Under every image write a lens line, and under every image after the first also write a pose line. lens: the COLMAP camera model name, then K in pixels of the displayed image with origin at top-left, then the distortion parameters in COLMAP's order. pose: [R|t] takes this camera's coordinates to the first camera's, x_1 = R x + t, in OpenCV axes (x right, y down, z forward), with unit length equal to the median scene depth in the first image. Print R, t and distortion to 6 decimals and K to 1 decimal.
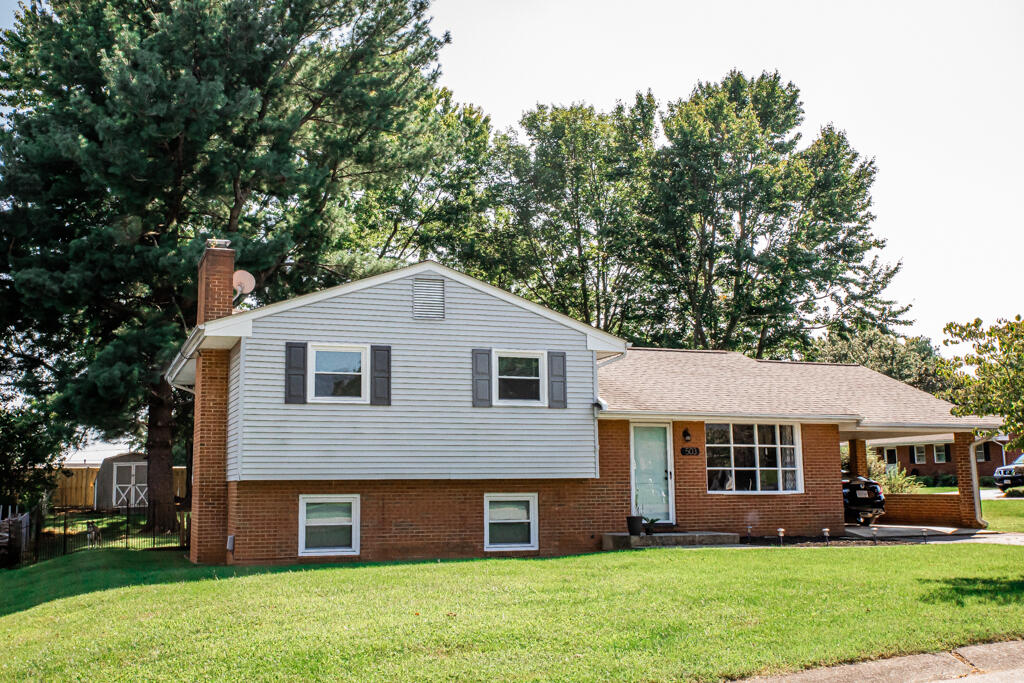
lens RADIAL K [[969.1, 0, 512.0], [0, 969.1, 341.5], [0, 0, 1]] dist [0.004700, 0.014925]
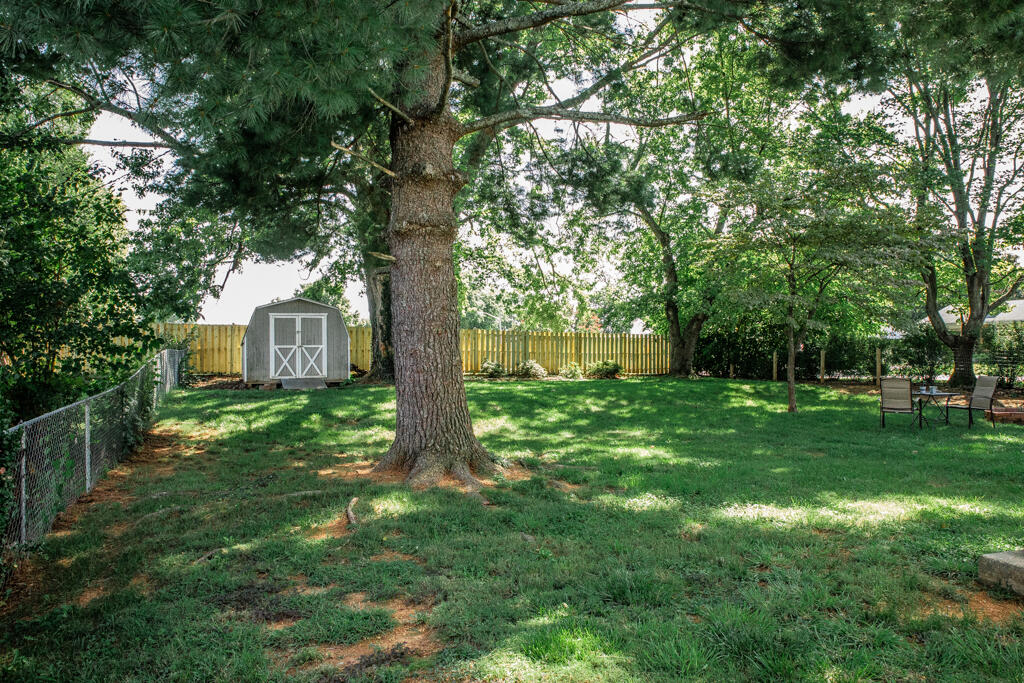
lens RADIAL K [[711.7, 0, 512.0], [0, 711.7, 341.5], [0, 0, 1]] dist [-0.125996, 0.107868]
pose [[0.999723, 0.005513, -0.022866, -0.208783], [-0.002478, 0.991416, 0.130721, 0.072767], [0.023391, -0.130629, 0.991155, 0.467793]]
